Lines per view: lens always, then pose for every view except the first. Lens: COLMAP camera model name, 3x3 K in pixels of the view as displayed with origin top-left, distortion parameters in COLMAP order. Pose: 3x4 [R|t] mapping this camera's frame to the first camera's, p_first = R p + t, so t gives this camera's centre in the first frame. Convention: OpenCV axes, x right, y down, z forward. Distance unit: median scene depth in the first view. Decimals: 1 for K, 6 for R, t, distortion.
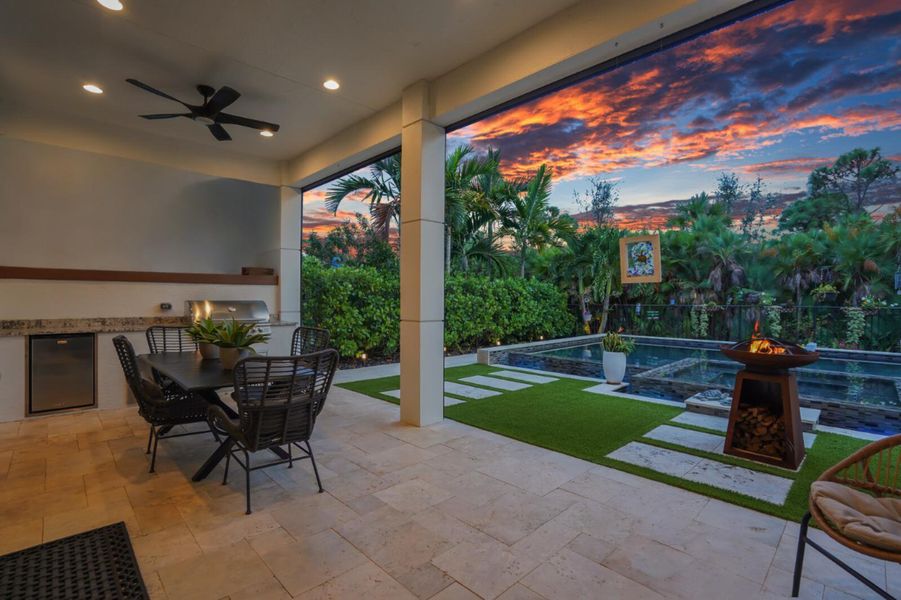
lens RADIAL K [[431.1, 0, 444.8], [0, 431.1, 295.9], [0, 0, 1]] dist [-0.000236, 0.000827]
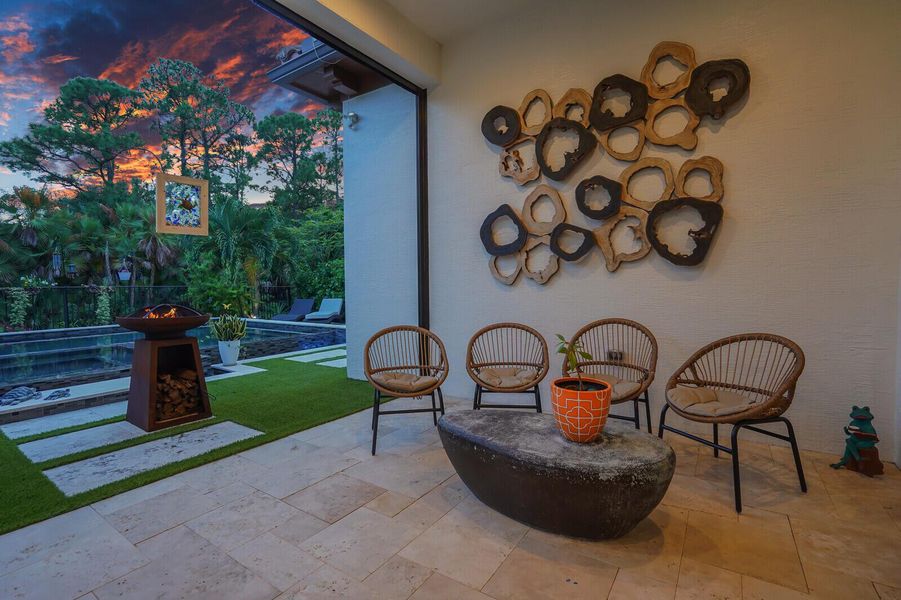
lens RADIAL K [[431.1, 0, 444.8], [0, 431.1, 295.9], [0, 0, 1]] dist [-0.000236, 0.000827]
pose [[-0.215455, -0.022962, 0.976244, -0.392194], [0.007096, 0.999660, 0.025079, 0.060215], [-0.976488, 0.012331, -0.215219, 0.606786]]
